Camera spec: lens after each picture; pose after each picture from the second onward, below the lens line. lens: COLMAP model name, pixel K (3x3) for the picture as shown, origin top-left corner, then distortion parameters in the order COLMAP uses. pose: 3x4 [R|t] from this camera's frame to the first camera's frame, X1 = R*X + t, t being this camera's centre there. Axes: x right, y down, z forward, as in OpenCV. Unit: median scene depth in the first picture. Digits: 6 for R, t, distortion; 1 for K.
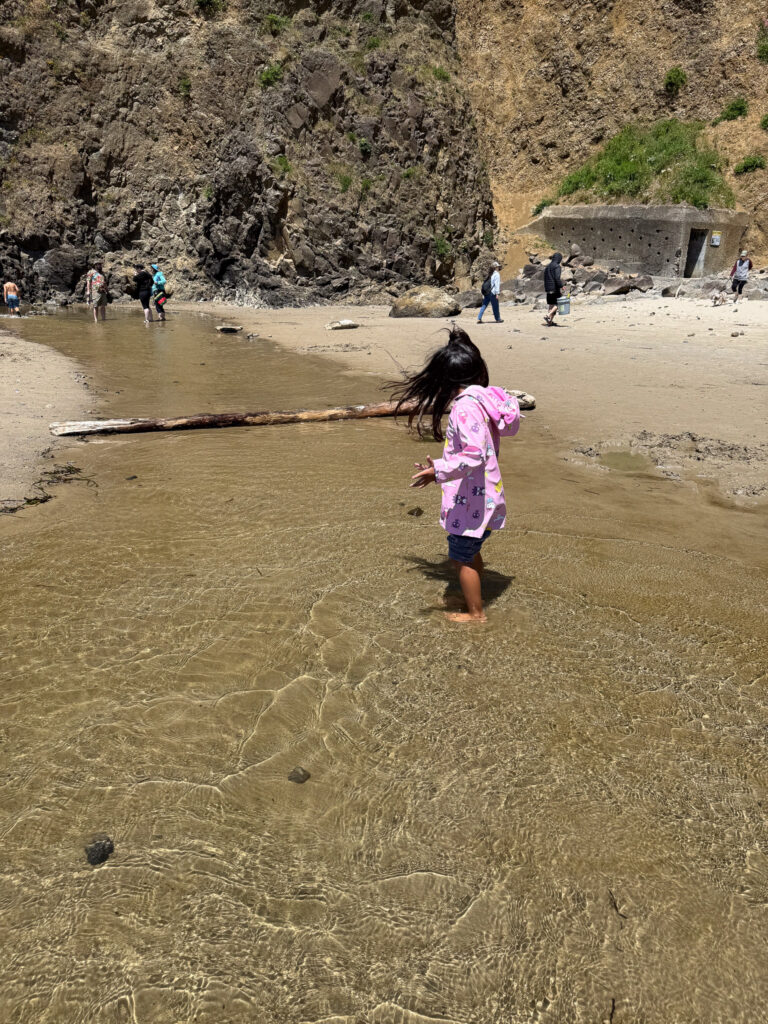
lens RADIAL K [[730.7, 0, 384.9], [0, 730.7, 510.4], [0, 0, 1]] dist [-0.008484, -0.003160]
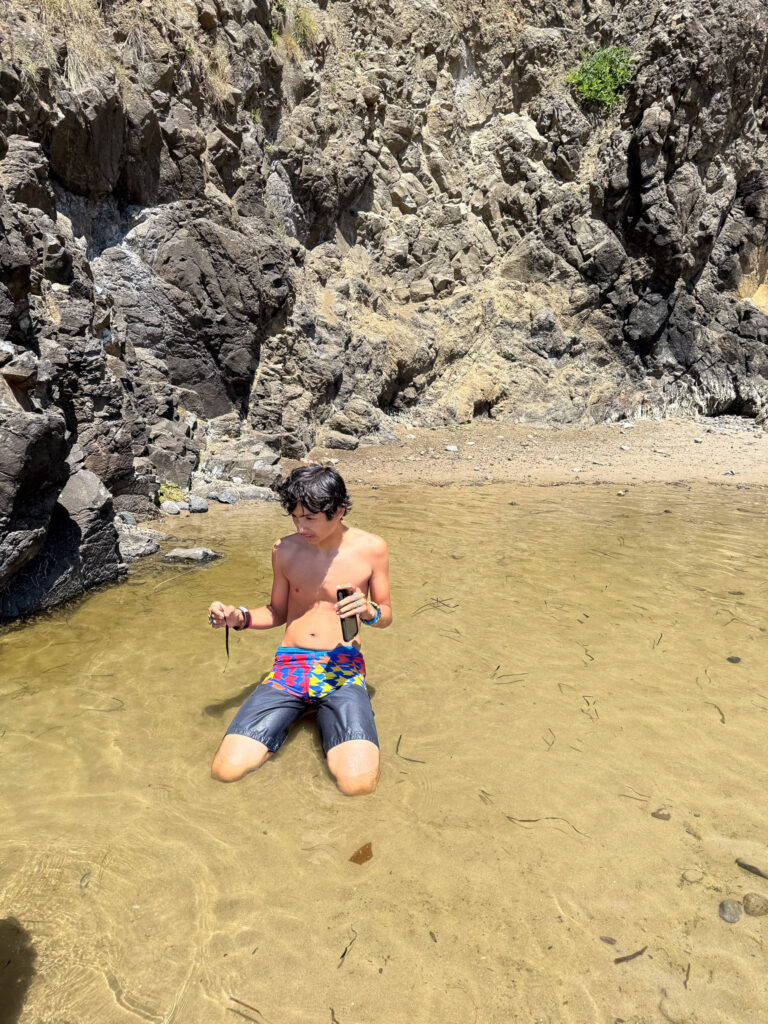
lens RADIAL K [[730.7, 0, 384.4], [0, 730.7, 510.4], [0, 0, 1]] dist [-0.008484, -0.003160]
pose [[0.831069, -0.124348, 0.542091, -0.504268], [0.160841, 0.986773, -0.020229, -0.258014], [-0.532405, 0.104002, 0.840076, 0.791426]]
